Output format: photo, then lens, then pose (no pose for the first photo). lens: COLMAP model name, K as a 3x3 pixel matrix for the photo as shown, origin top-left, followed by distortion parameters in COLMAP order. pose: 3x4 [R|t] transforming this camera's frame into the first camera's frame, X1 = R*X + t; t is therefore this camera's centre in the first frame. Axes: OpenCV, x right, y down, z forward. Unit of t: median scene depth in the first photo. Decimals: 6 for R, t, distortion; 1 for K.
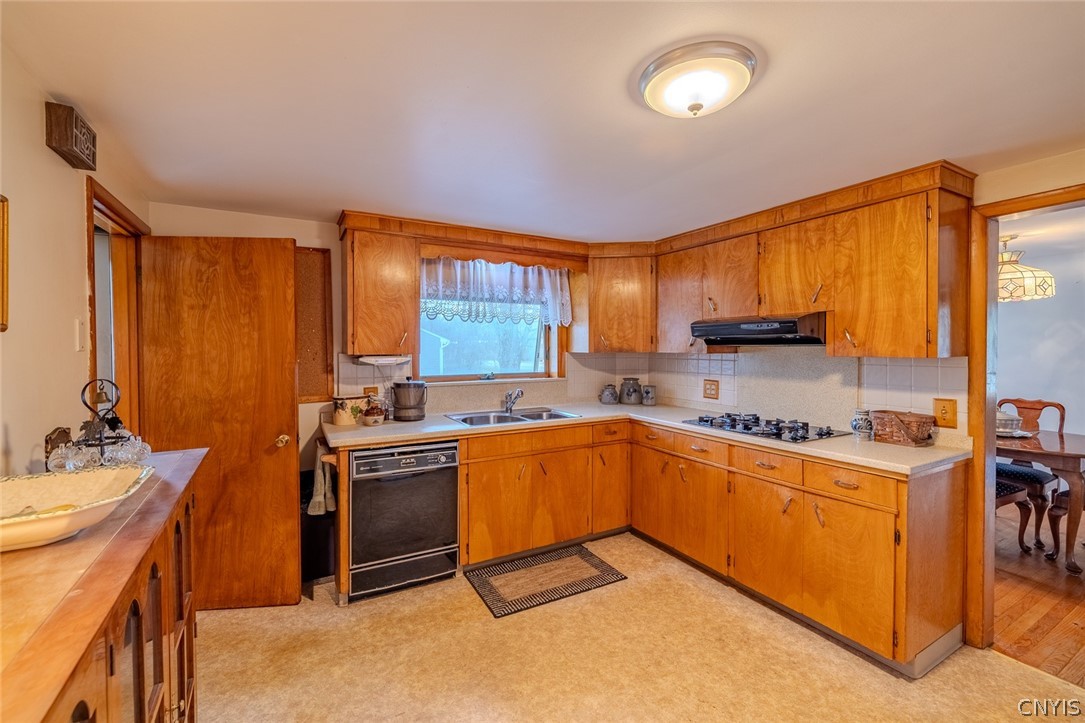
lens RADIAL K [[457.5, 0, 536.7], [0, 457.5, 354.1], [0, 0, 1]] dist [-0.004098, 0.001261]
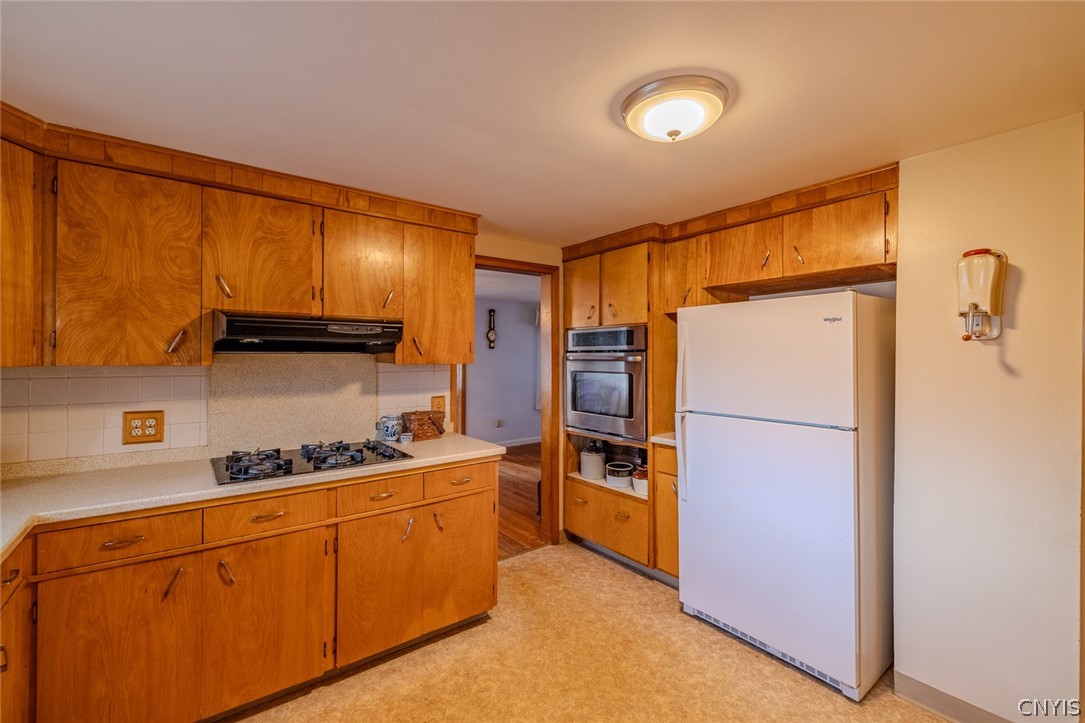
lens RADIAL K [[457.5, 0, 544.2], [0, 457.5, 355.1], [0, 0, 1]] dist [-0.004098, 0.001261]
pose [[-0.145043, 0.001626, 0.989424, -0.323209], [0.012892, 0.999917, 0.000247, -0.009988], [-0.989341, 0.012791, -0.145052, 0.709789]]
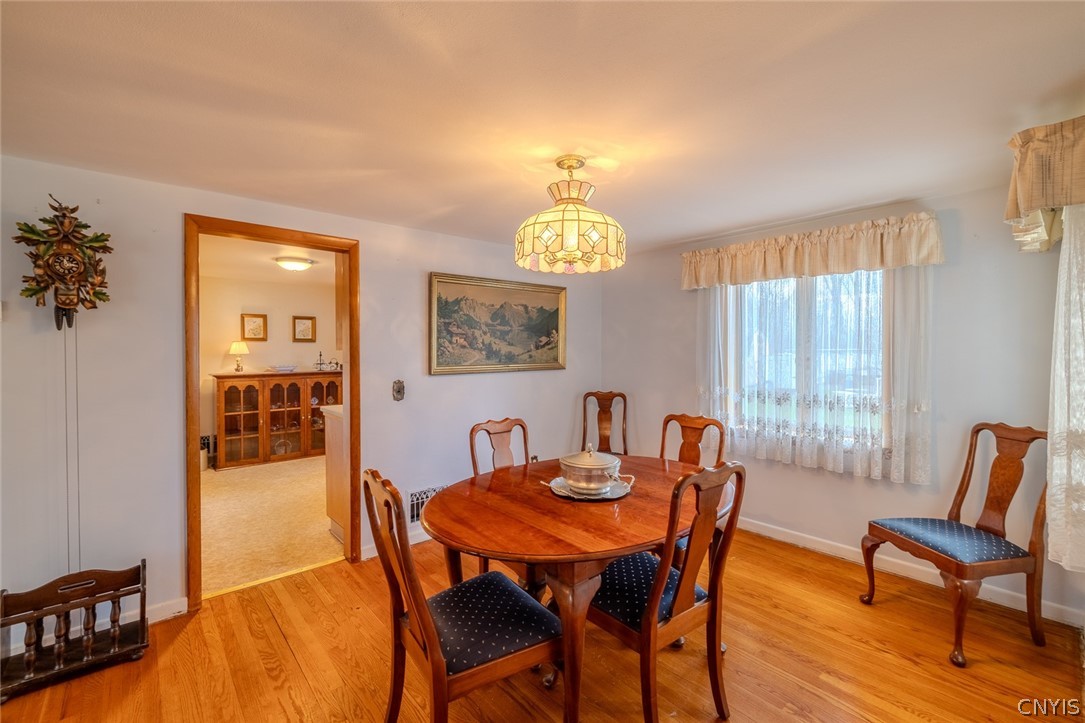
lens RADIAL K [[457.5, 0, 535.9], [0, 457.5, 358.8], [0, 0, 1]] dist [-0.004098, 0.001261]
pose [[0.200145, 0.021623, -0.979528, 1.829769], [-0.014880, 0.999708, 0.019028, 0.003745], [0.979653, 0.010767, 0.200408, 0.977684]]
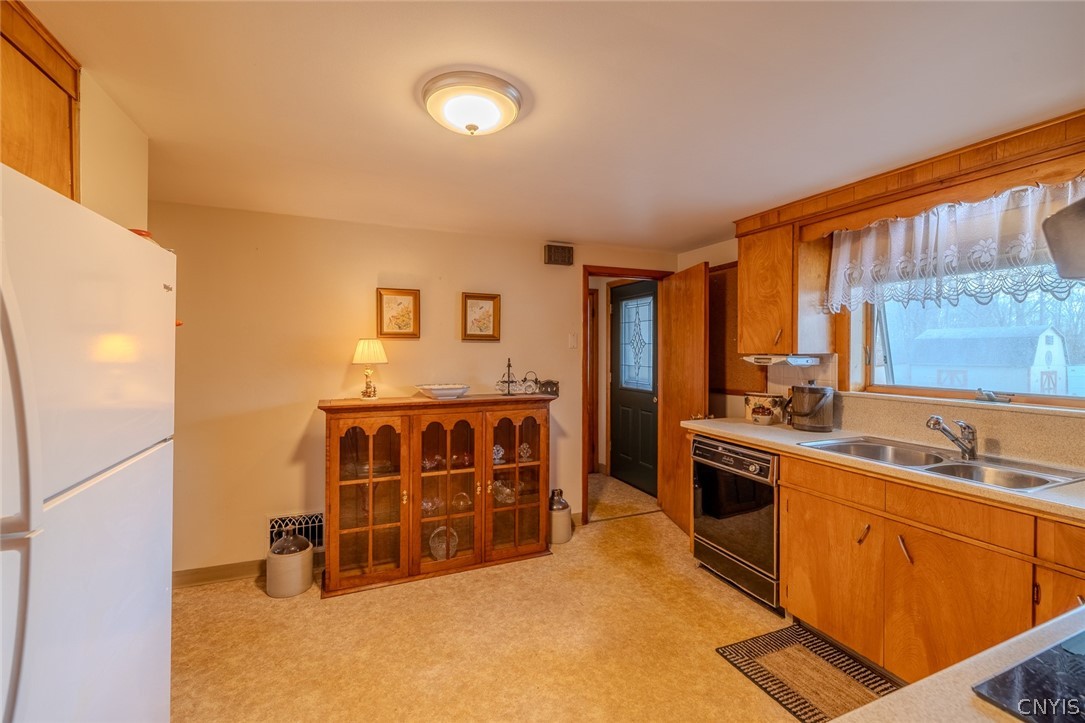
lens RADIAL K [[457.5, 0, 538.2], [0, 457.5, 354.0], [0, 0, 1]] dist [-0.004098, 0.001261]
pose [[-0.111669, 0.010363, -0.993691, 0.701654], [-0.019717, 0.999726, 0.012642, -0.001253], [0.993550, 0.021004, -0.111434, 0.632387]]
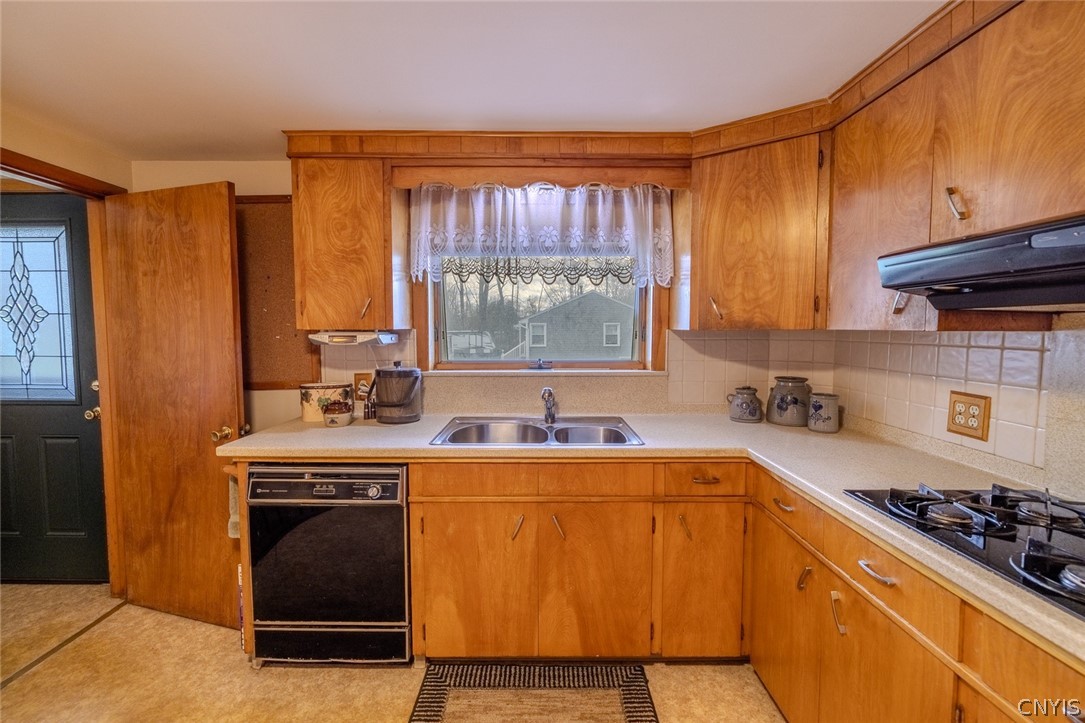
lens RADIAL K [[457.5, 0, 534.5], [0, 457.5, 352.6], [0, 0, 1]] dist [-0.004098, 0.001261]
pose [[0.872444, 0.027769, -0.487925, 0.284644], [-0.009392, 0.999153, 0.040070, 0.005374], [0.488624, -0.030376, 0.871965, 0.522319]]
